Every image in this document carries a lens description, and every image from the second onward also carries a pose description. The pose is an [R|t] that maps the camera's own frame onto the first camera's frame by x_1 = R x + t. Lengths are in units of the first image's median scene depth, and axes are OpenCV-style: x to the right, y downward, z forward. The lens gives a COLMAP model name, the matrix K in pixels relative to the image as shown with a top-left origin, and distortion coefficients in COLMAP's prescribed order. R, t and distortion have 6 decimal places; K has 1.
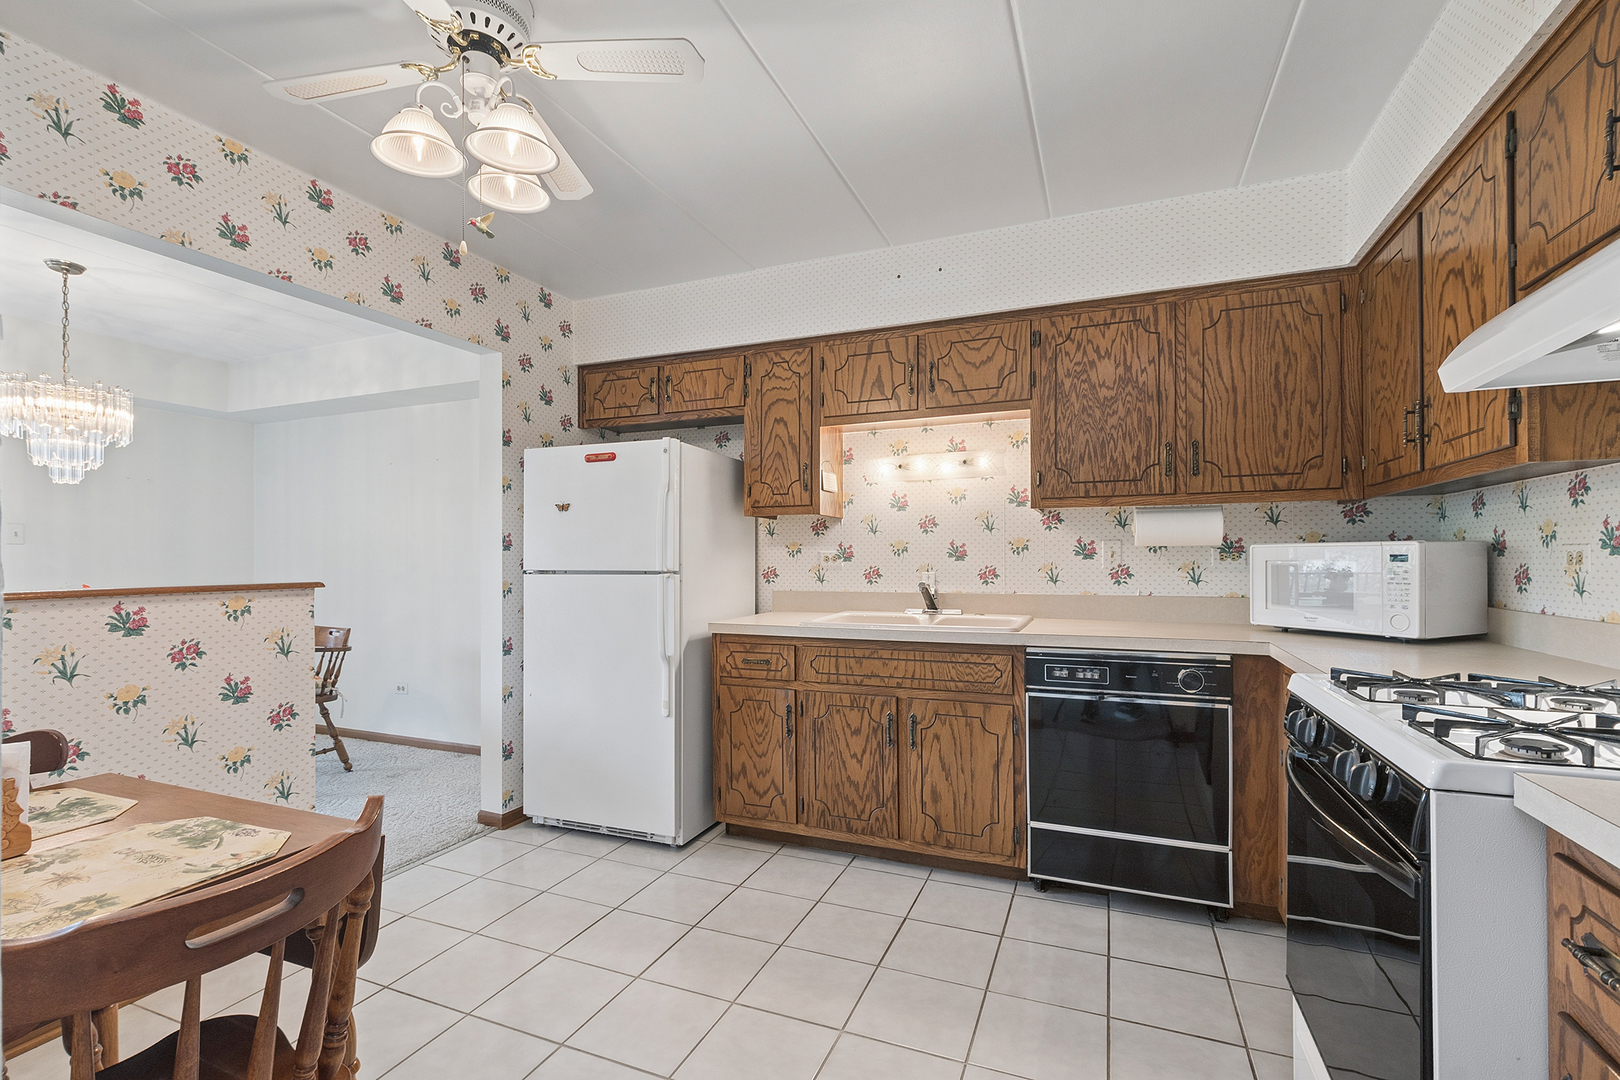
lens RADIAL K [[726.6, 0, 807.8], [0, 726.6, 547.9], [0, 0, 1]] dist [-0.002996, -0.000096]
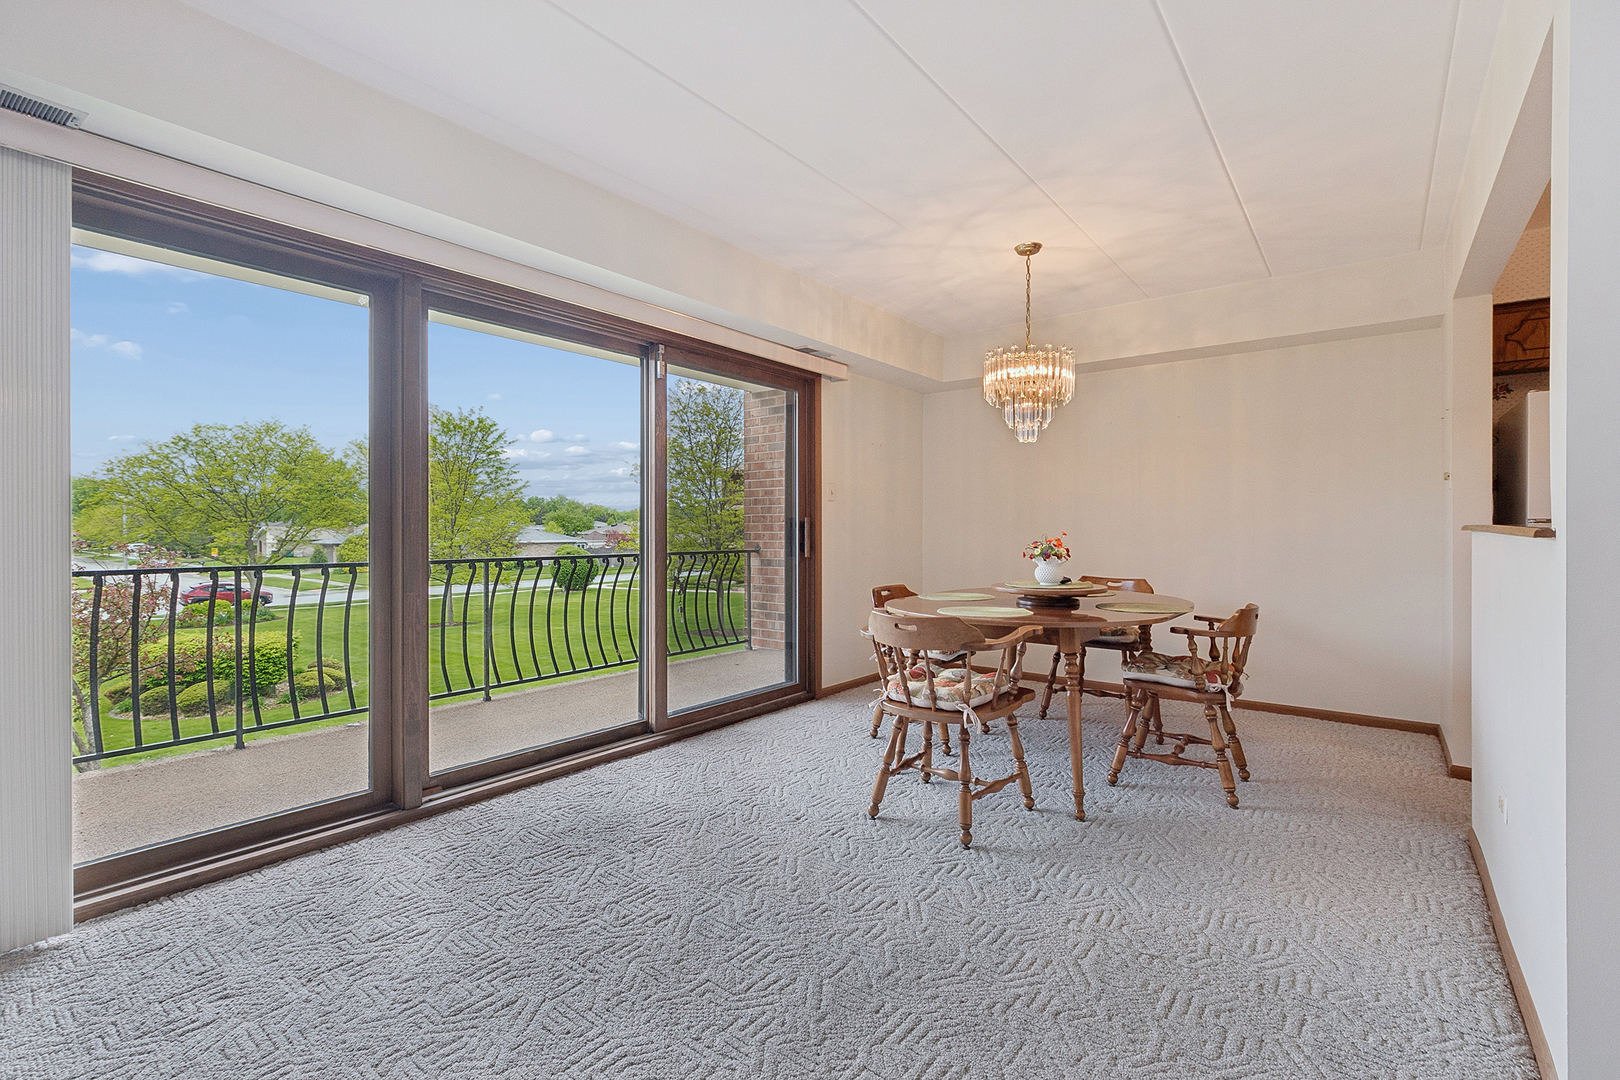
lens RADIAL K [[726.6, 0, 815.5], [0, 726.6, 533.3], [0, 0, 1]] dist [-0.002996, -0.000096]
pose [[0.966710, 0.002865, -0.255858, -1.024929], [-0.000463, 0.999955, 0.009447, 0.040196], [0.255874, -0.009014, 0.966668, -0.153964]]
